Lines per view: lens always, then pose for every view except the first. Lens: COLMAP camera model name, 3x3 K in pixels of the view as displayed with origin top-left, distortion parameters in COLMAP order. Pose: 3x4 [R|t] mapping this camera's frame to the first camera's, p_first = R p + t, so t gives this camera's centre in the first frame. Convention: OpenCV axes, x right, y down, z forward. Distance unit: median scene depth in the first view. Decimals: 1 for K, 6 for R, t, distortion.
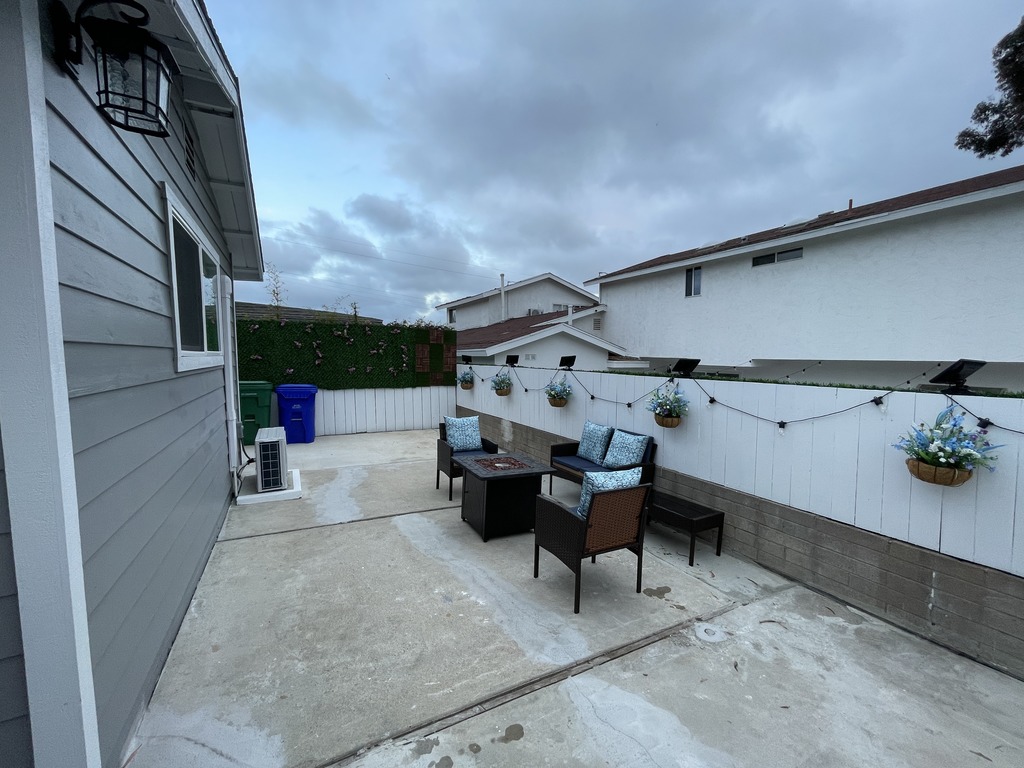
lens RADIAL K [[414.6, 0, 510.9], [0, 414.6, 387.7], [0, 0, 1]] dist [-0.001719, -0.000407]
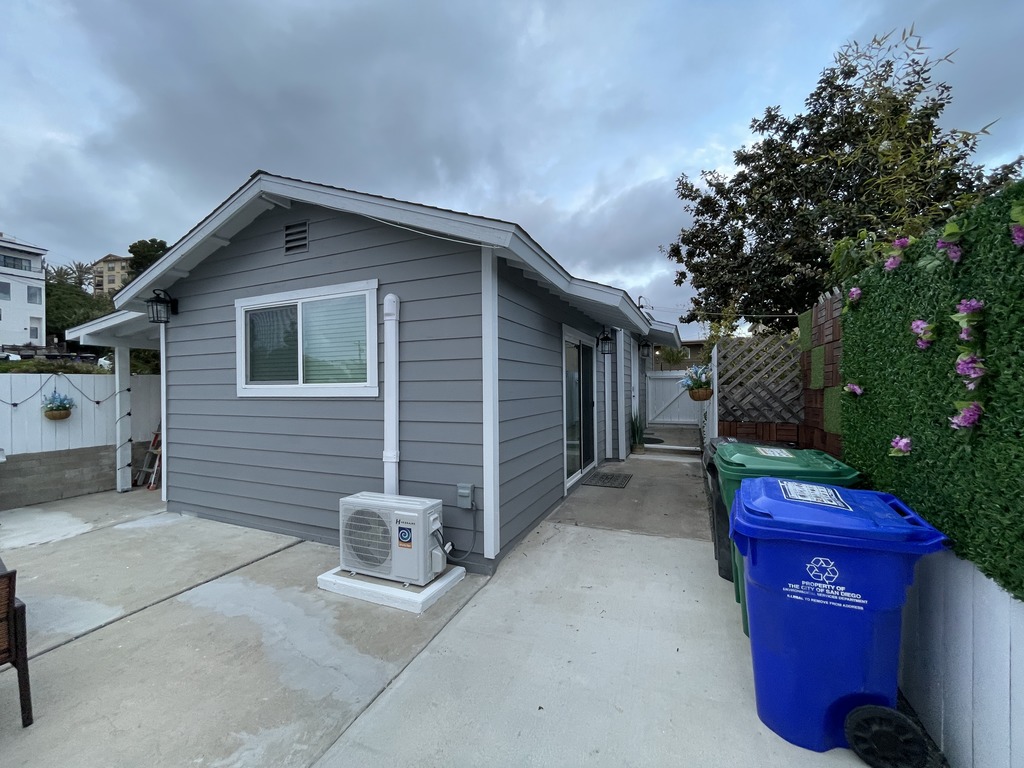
lens RADIAL K [[414.6, 0, 510.9], [0, 414.6, 387.7], [0, 0, 1]] dist [-0.001719, -0.000407]
pose [[-0.781480, 0.011713, -0.623820, -0.419163], [-0.040382, 0.996778, 0.069304, -0.174232], [0.622622, 0.079351, -0.778489, 2.220584]]
